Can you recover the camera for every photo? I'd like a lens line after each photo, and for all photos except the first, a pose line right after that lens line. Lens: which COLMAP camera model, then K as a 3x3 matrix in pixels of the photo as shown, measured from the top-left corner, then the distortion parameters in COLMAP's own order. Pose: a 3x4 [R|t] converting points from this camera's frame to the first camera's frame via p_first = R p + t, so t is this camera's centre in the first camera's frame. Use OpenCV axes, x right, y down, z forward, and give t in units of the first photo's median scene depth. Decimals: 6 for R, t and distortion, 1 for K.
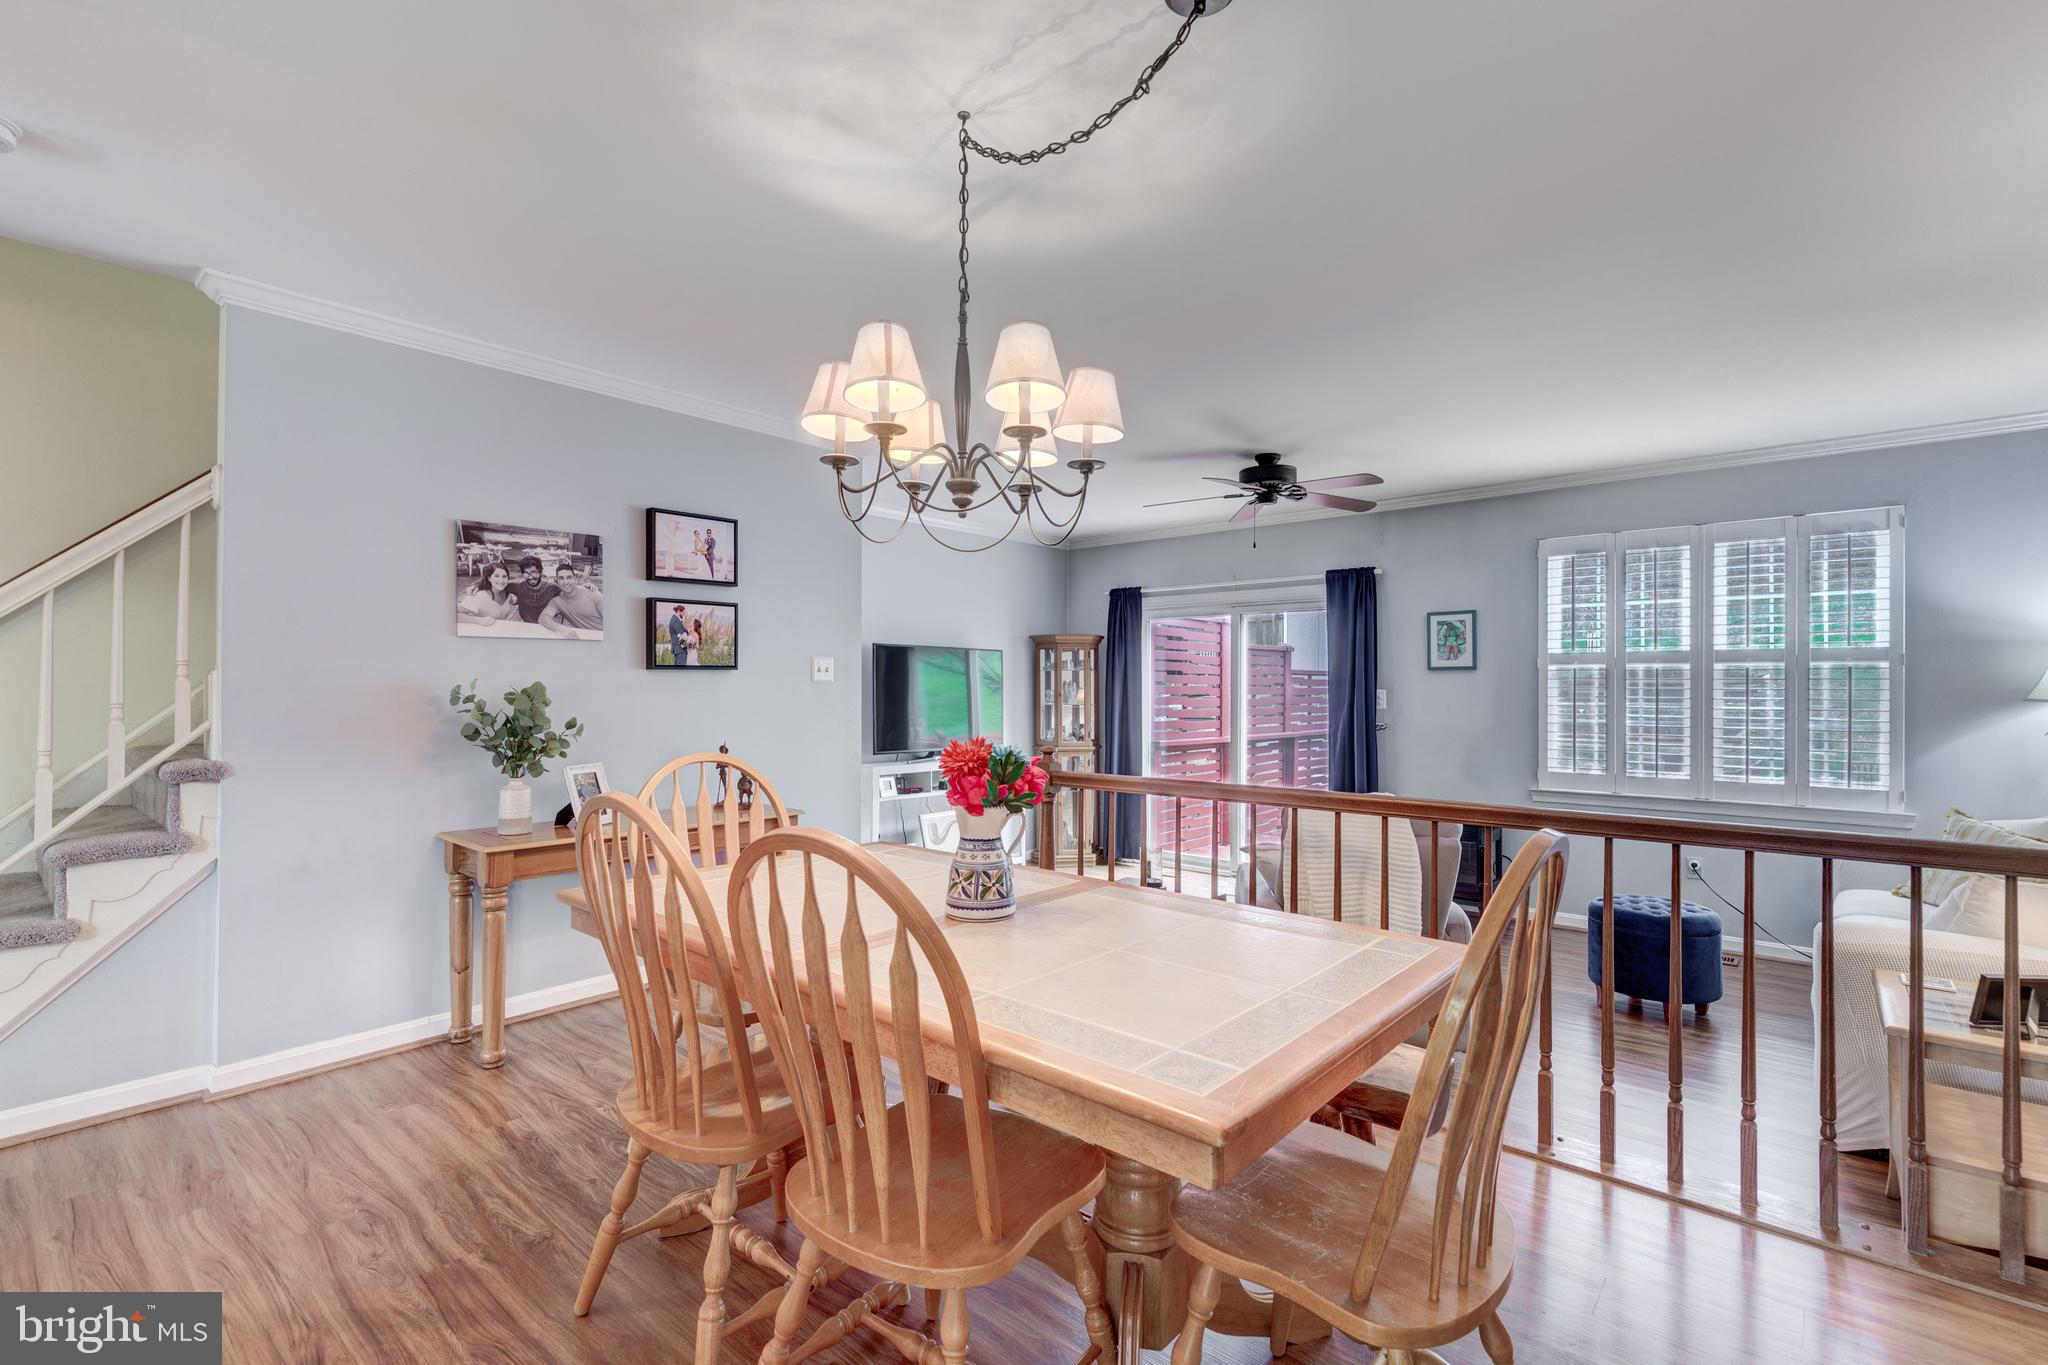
lens RADIAL K [[932.5, 0, 1034.2], [0, 932.5, 686.3], [0, 0, 1]] dist [0.012932, -0.003365]
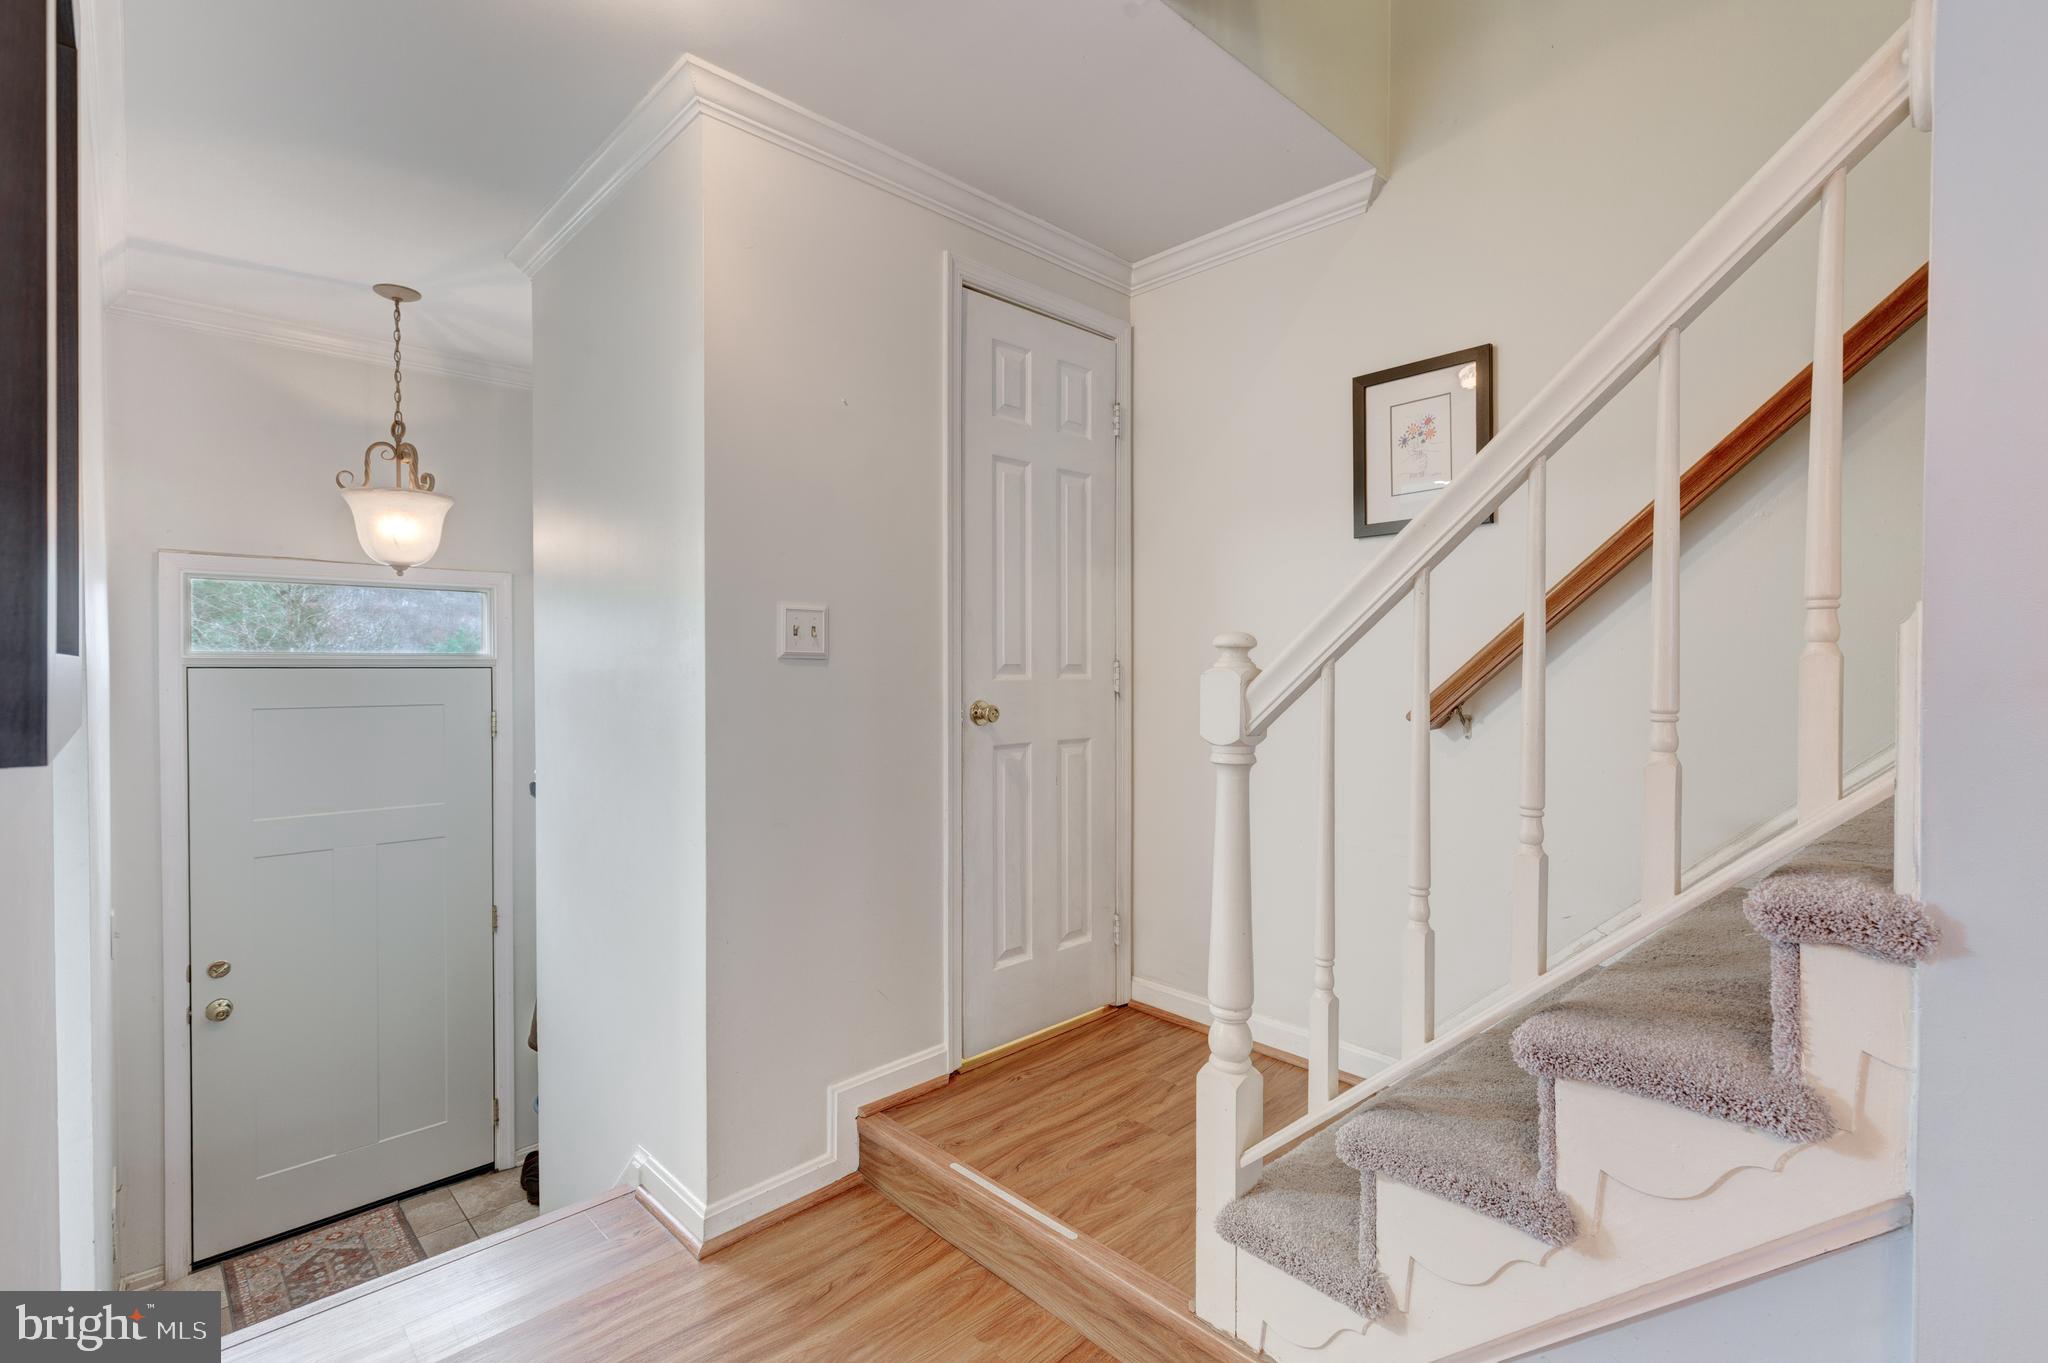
lens RADIAL K [[932.5, 0, 993.6], [0, 932.5, 667.0], [0, 0, 1]] dist [0.012932, -0.003365]
pose [[-0.099299, 0.004799, -0.995046, -0.401848], [0.003507, 0.999984, 0.004473, -0.004581], [0.995051, -0.003045, -0.099314, 0.564643]]
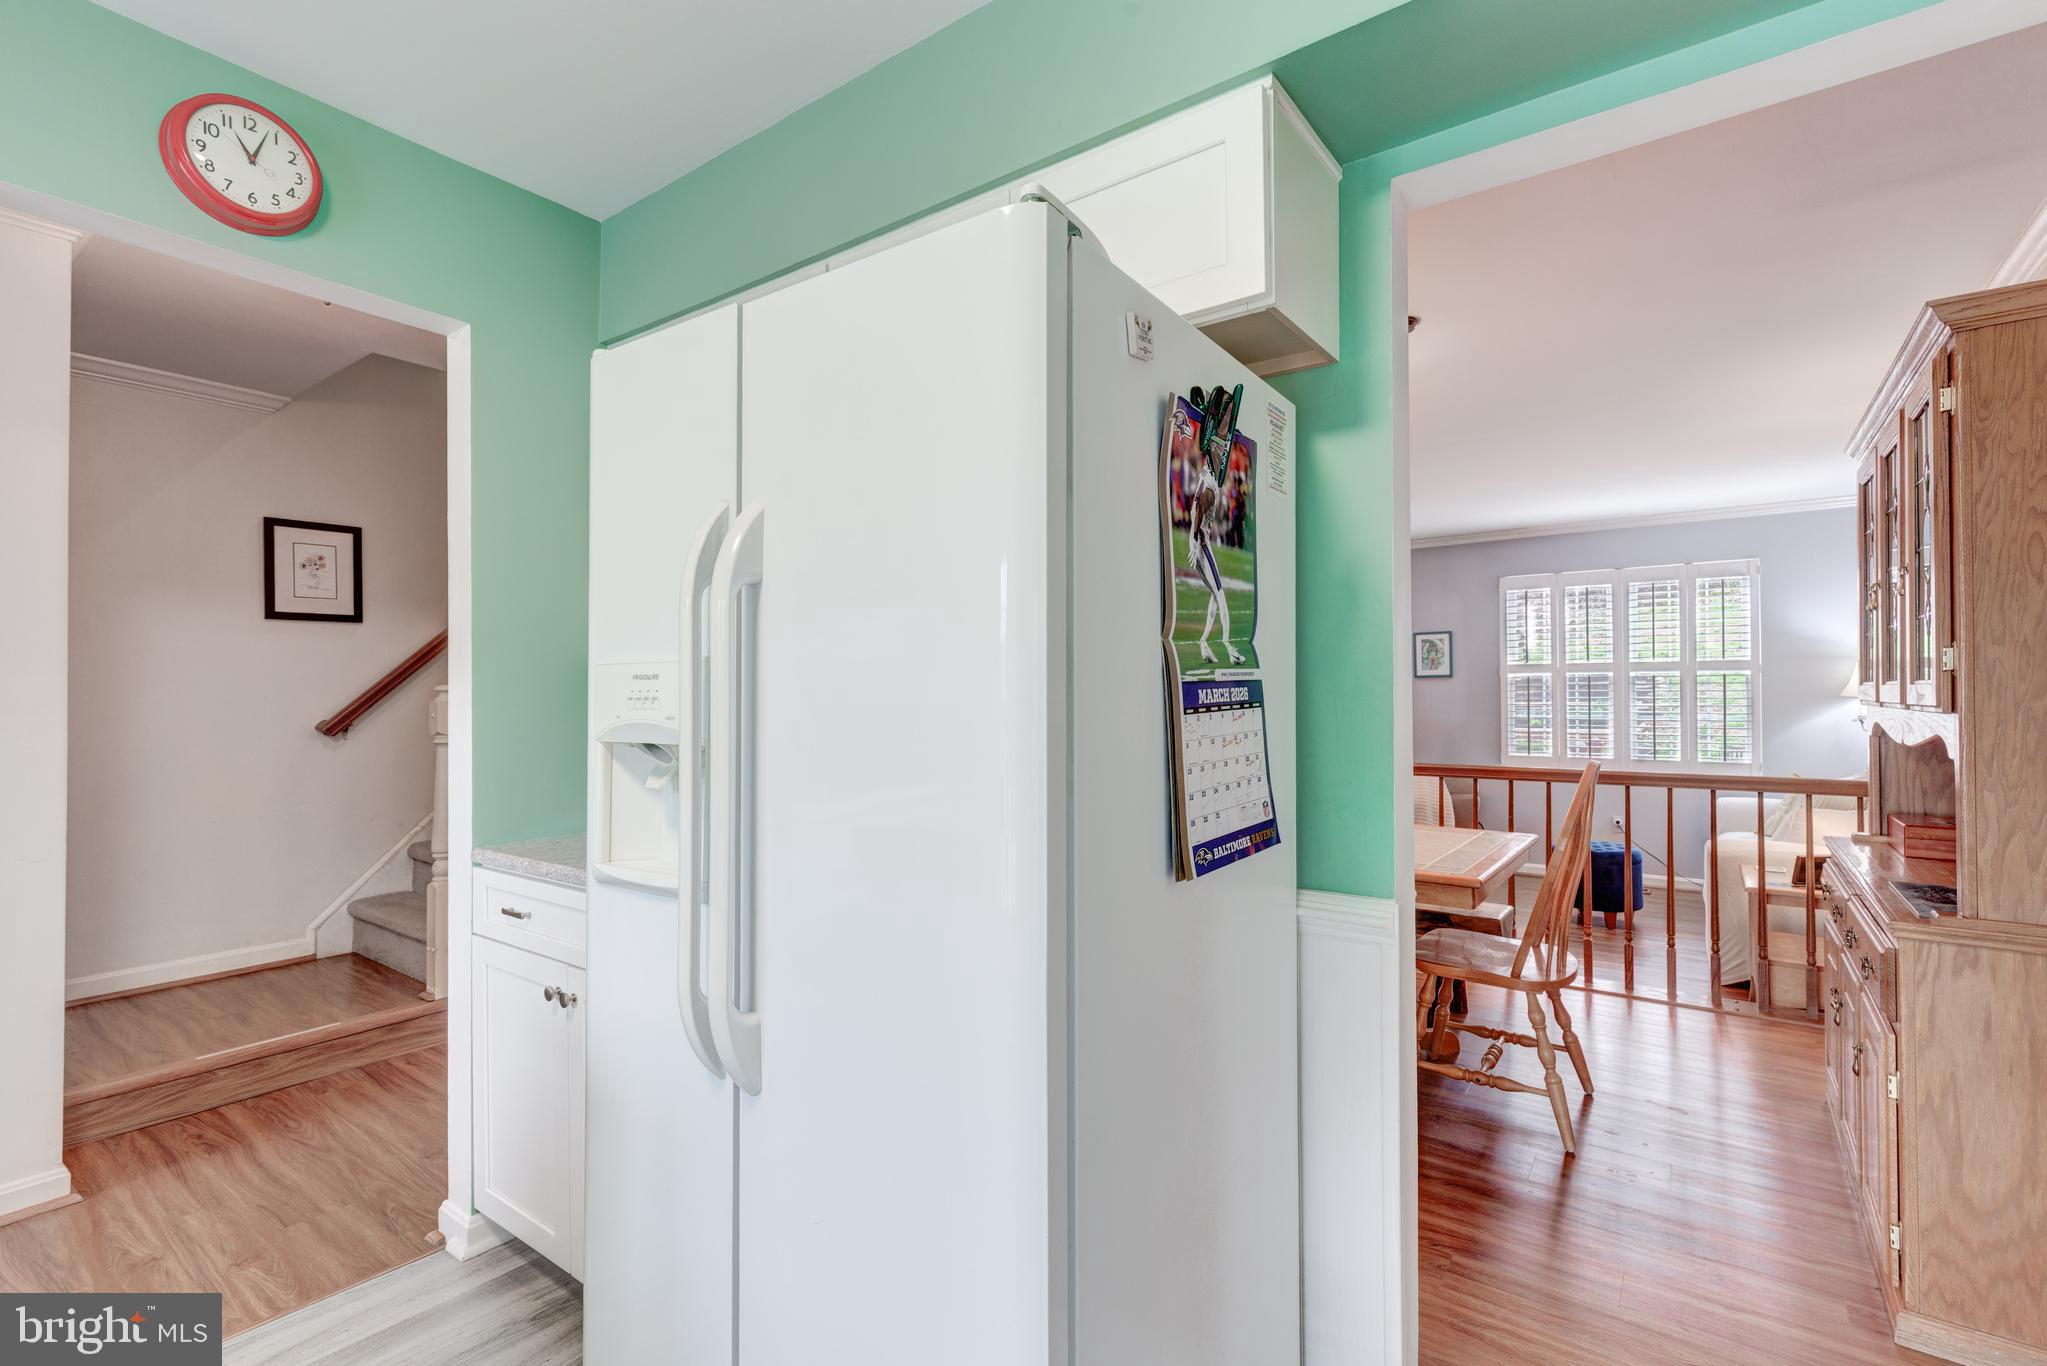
lens RADIAL K [[932.0, 0, 1046.4], [0, 932.0, 693.7], [0, 0, 1]] dist [0.012932, -0.003365]
pose [[0.995763, -0.009028, 0.091507, -0.319907], [0.008989, 0.999959, 0.000840, -0.002232], [-0.091511, -0.000014, 0.995804, -0.361667]]
